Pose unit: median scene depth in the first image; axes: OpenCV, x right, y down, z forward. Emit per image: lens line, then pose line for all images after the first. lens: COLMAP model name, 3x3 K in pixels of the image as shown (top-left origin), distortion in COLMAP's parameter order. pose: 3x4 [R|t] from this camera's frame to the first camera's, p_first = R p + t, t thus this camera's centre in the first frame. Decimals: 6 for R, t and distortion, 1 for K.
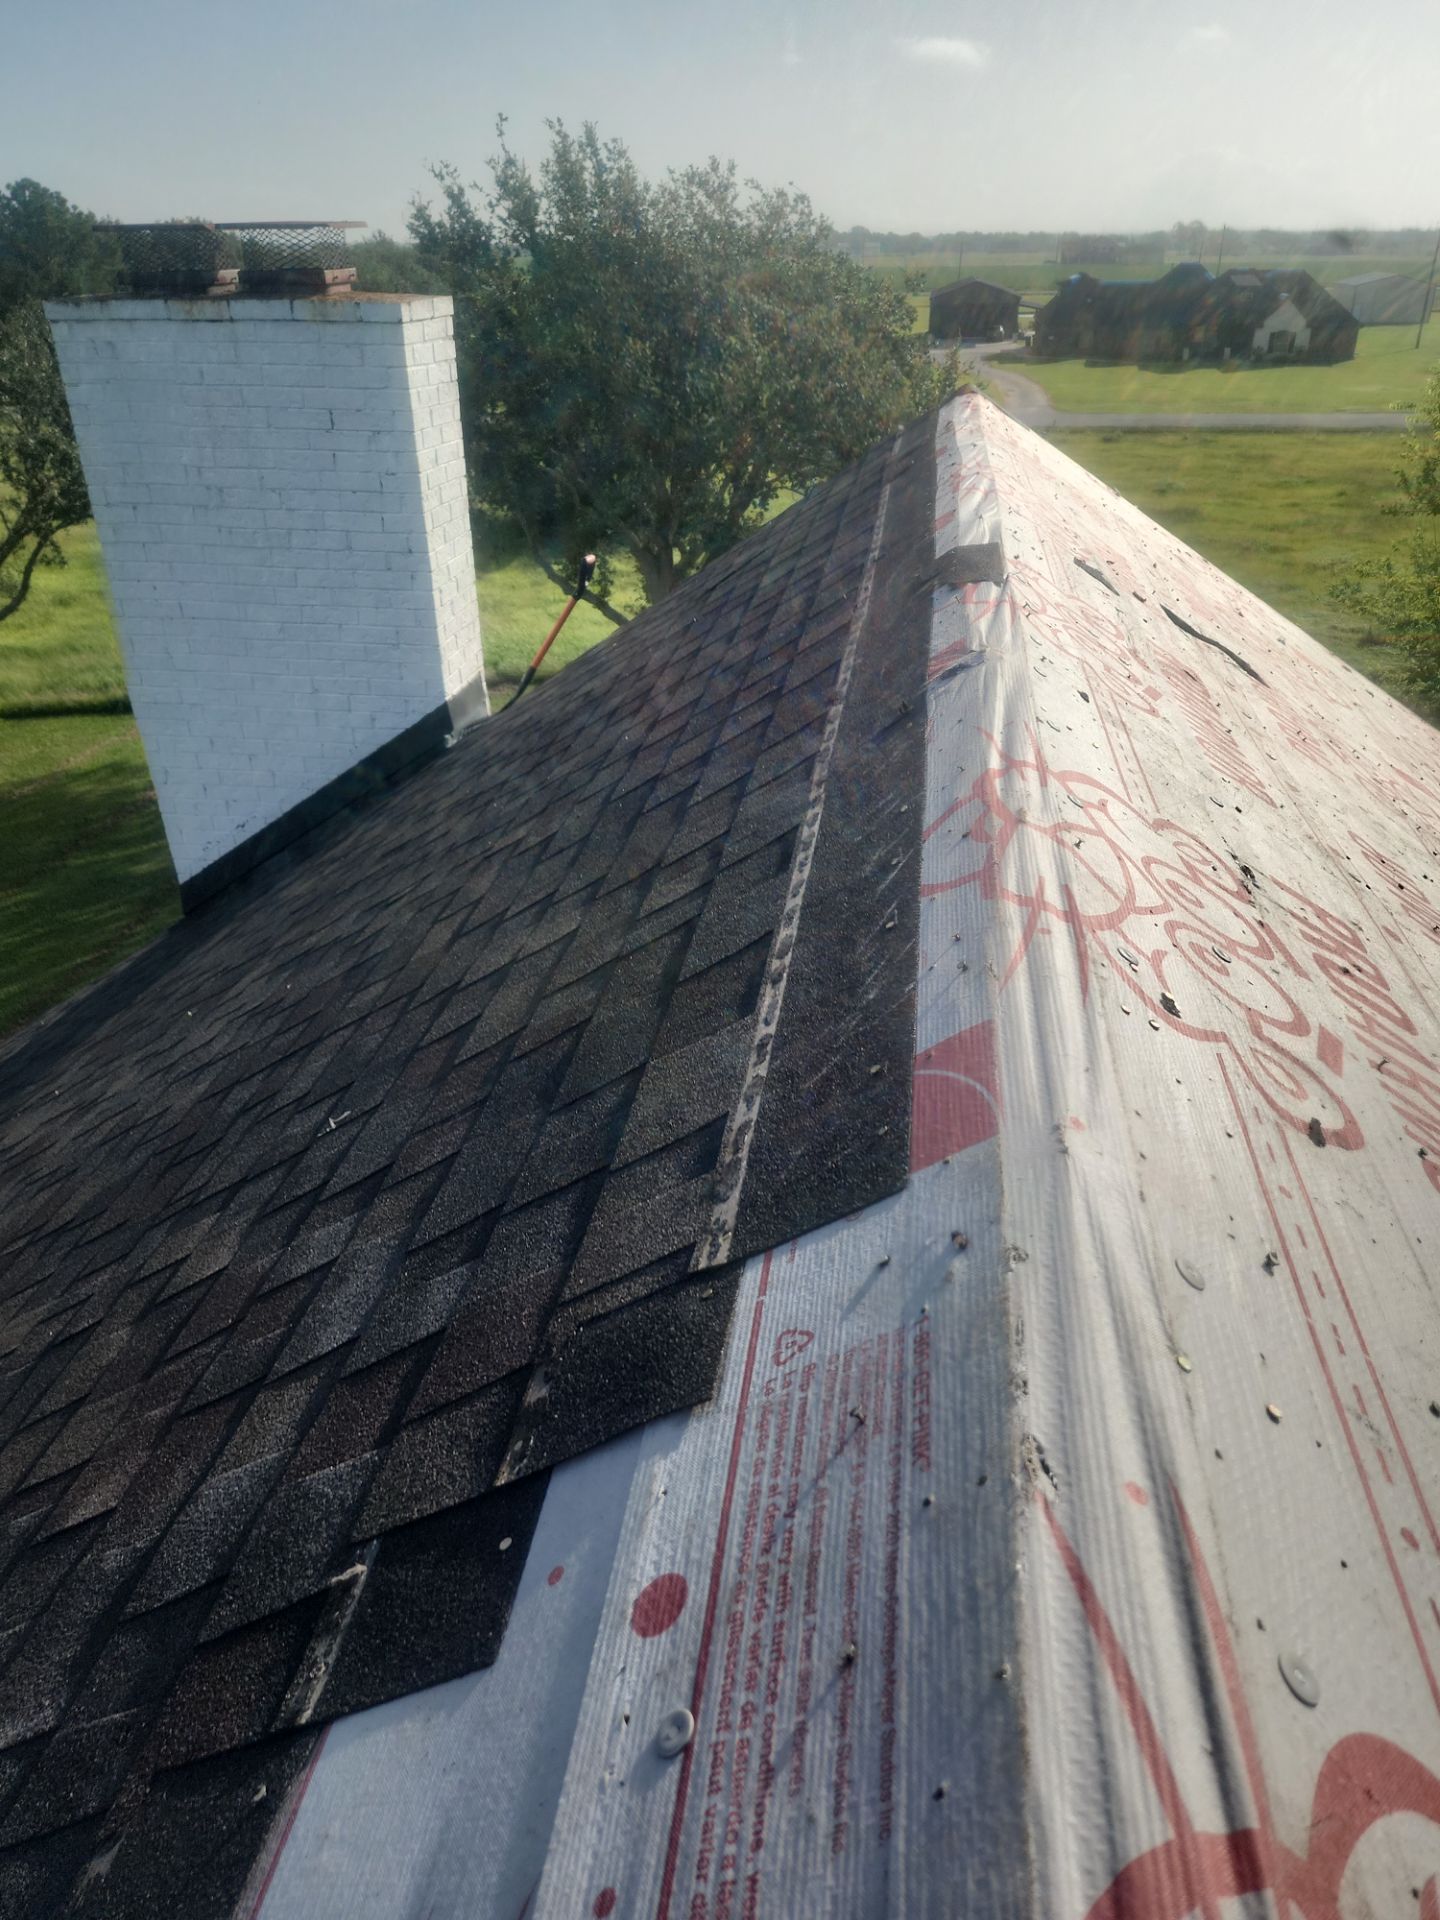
lens RADIAL K [[1344.5, 0, 677.7], [0, 1344.5, 926.3], [0, 0, 1]] dist [0.079435, -0.062647]
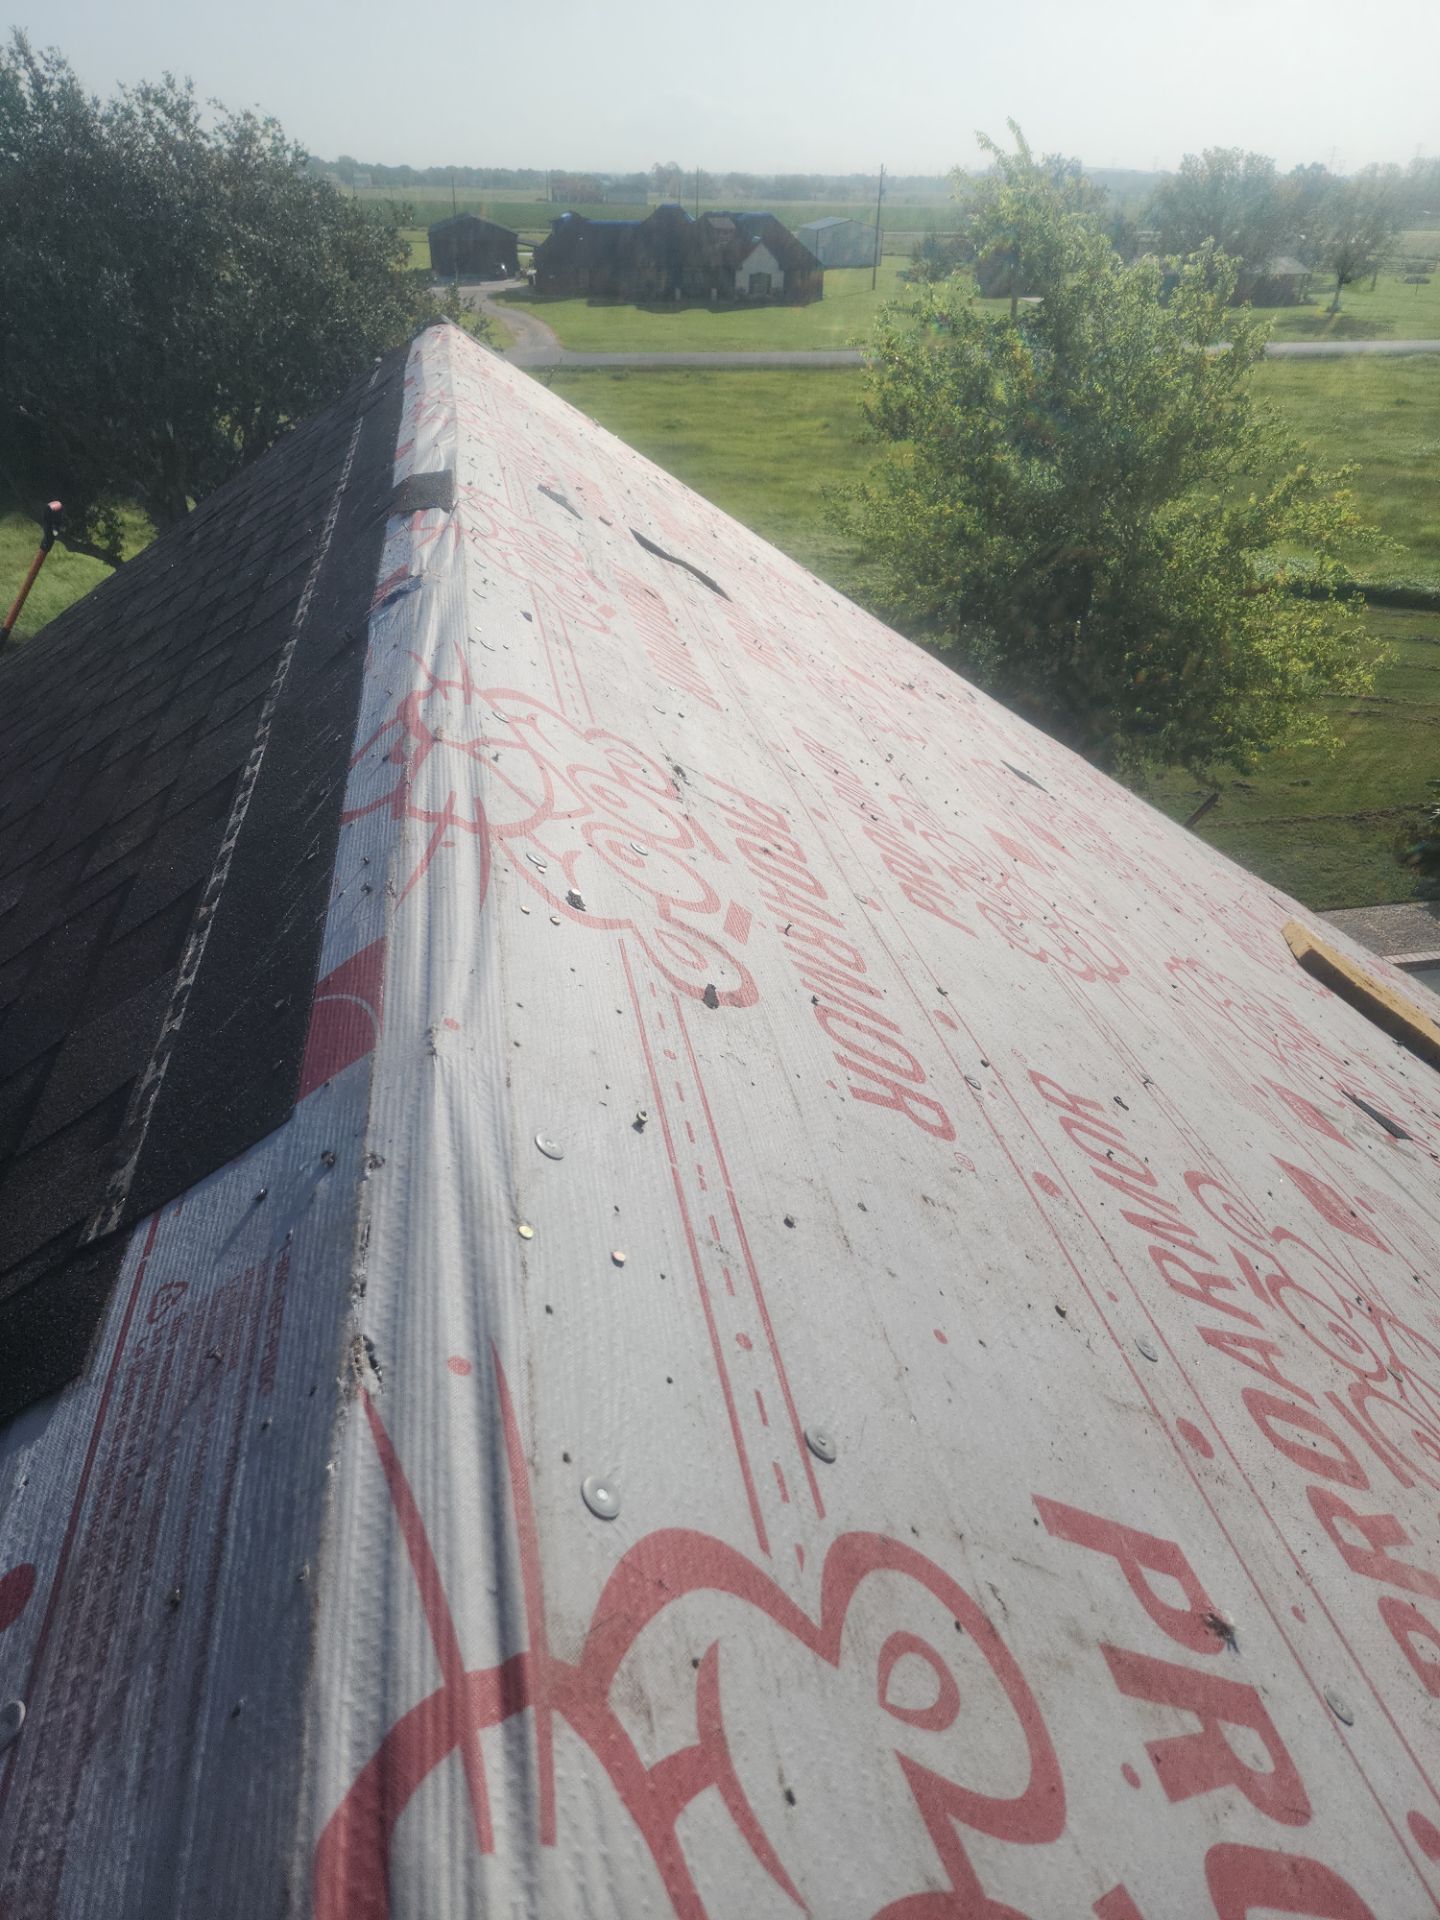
lens RADIAL K [[1304.1, 0, 674.6], [0, 1304.1, 953.2], [0, 0, 1]] dist [0.073197, -0.059794]
pose [[0.948175, -0.142627, 0.283941, 0.112460], [0.123842, 0.988813, 0.083143, 0.019081], [-0.292623, -0.043670, 0.955230, 0.006066]]
